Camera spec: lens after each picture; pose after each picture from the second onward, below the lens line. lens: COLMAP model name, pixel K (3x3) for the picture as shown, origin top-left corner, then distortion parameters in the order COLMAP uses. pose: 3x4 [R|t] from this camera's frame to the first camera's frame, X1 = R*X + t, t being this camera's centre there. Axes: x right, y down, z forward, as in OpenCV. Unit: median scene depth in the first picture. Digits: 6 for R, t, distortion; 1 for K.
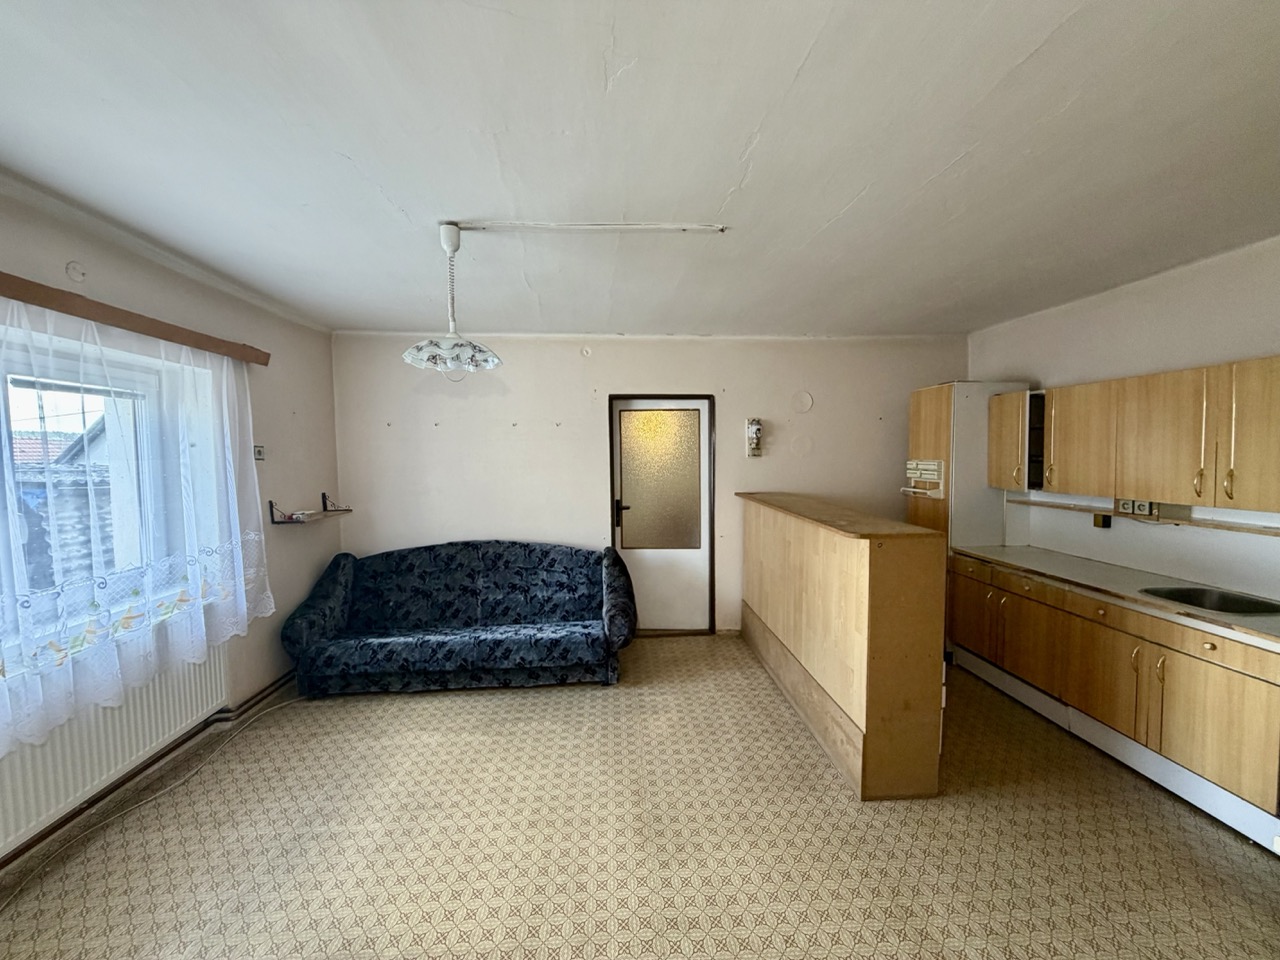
lens RADIAL K [[510.3, 0, 636.5], [0, 510.3, 480.5], [0, 0, 1]] dist [-0.000230, 0.000088]
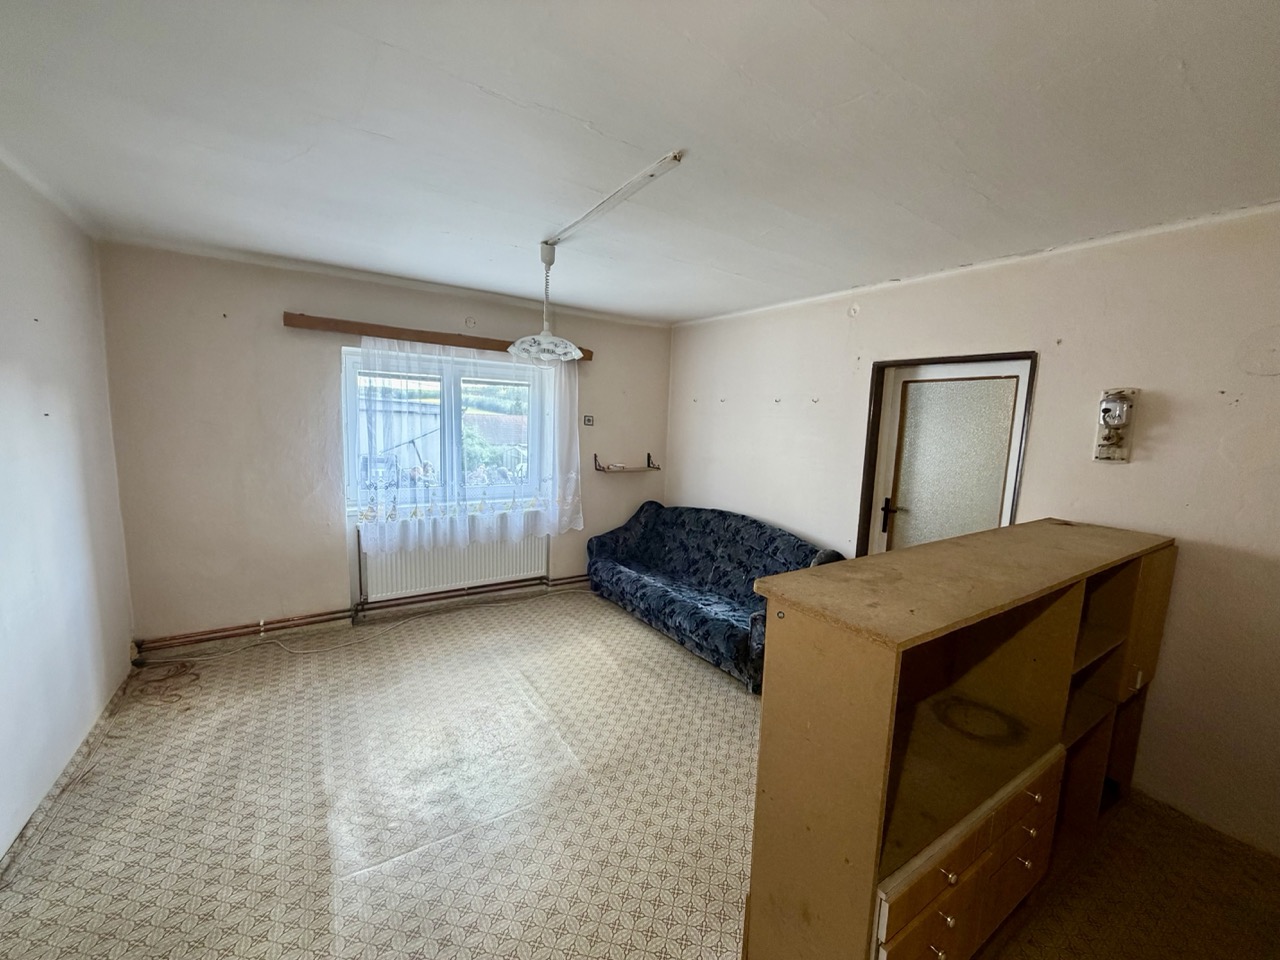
lens RADIAL K [[510.3, 0, 639.1], [0, 510.3, 481.5], [0, 0, 1]] dist [-0.000230, 0.000088]
pose [[0.485314, 0.137832, -0.863408, 0.513161], [-0.090844, 0.990101, 0.106994, -0.041307], [0.869608, 0.026510, 0.493031, 0.331293]]
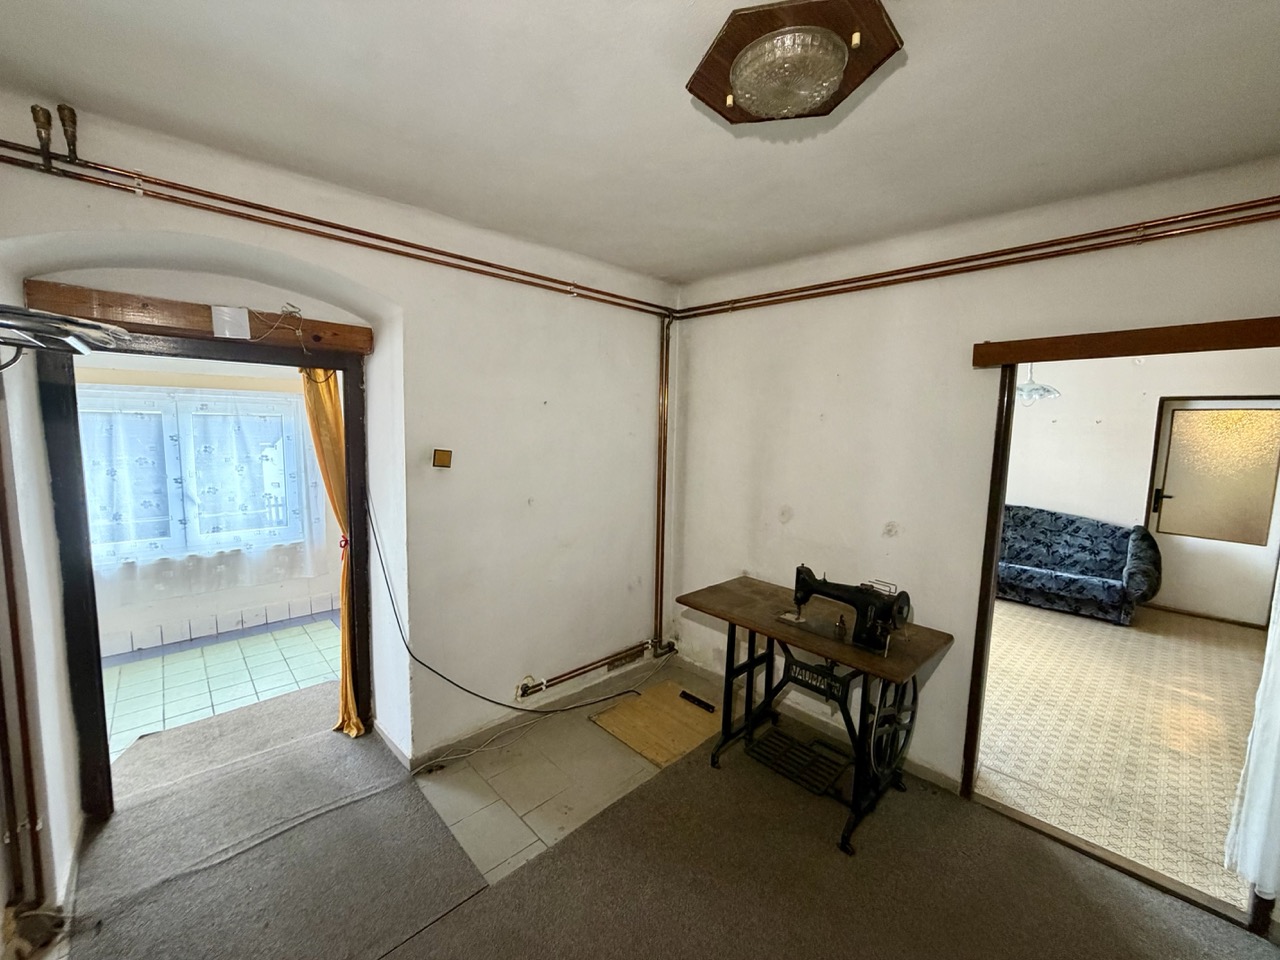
lens RADIAL K [[510.3, 0, 639.3], [0, 510.3, 480.0], [0, 0, 1]] dist [-0.000230, 0.000088]
pose [[0.638902, 0.108894, -0.761542, 0.100091], [-0.075316, 0.994029, 0.078951, 0.018021], [0.765593, 0.006915, 0.643288, -0.701632]]
